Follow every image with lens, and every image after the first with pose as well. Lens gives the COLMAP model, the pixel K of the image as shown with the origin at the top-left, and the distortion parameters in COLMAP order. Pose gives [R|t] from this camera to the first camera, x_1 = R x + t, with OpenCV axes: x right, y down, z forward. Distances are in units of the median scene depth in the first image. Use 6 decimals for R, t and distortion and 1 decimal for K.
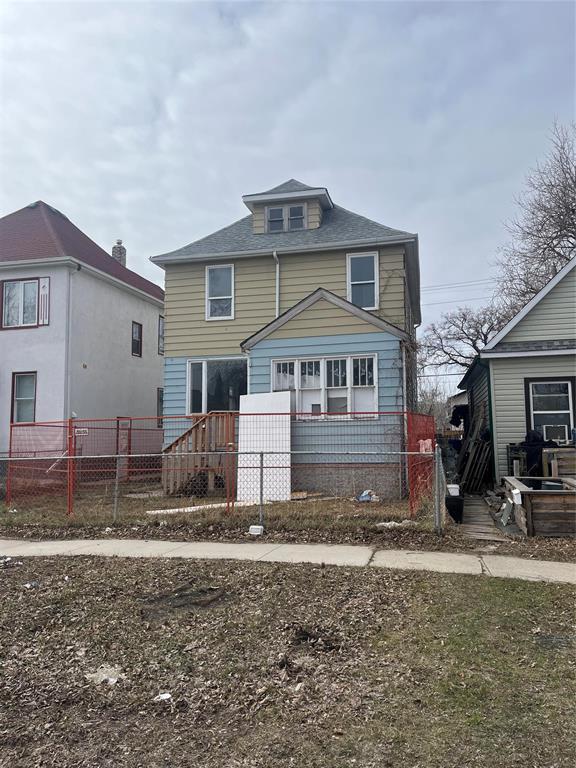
lens RADIAL K [[582.1, 0, 288.8], [0, 582.1, 385.4], [0, 0, 1]] dist [0.046089, -0.047726]
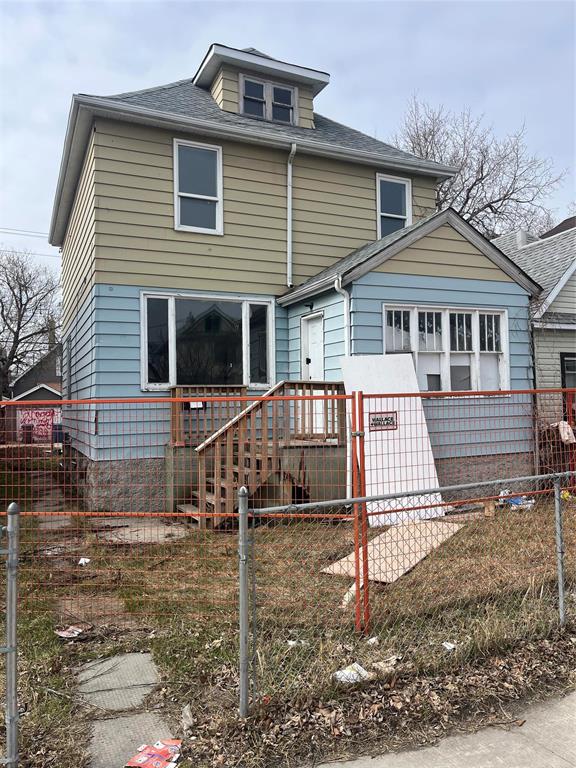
lens RADIAL K [[582.1, 0, 288.2], [0, 582.1, 381.9], [0, 0, 1]] dist [0.046089, -0.047726]
pose [[0.785875, 0.021616, 0.618007, -0.511324], [-0.044924, 0.998744, 0.022193, 0.032758], [-0.616751, -0.045204, 0.785859, 0.544563]]
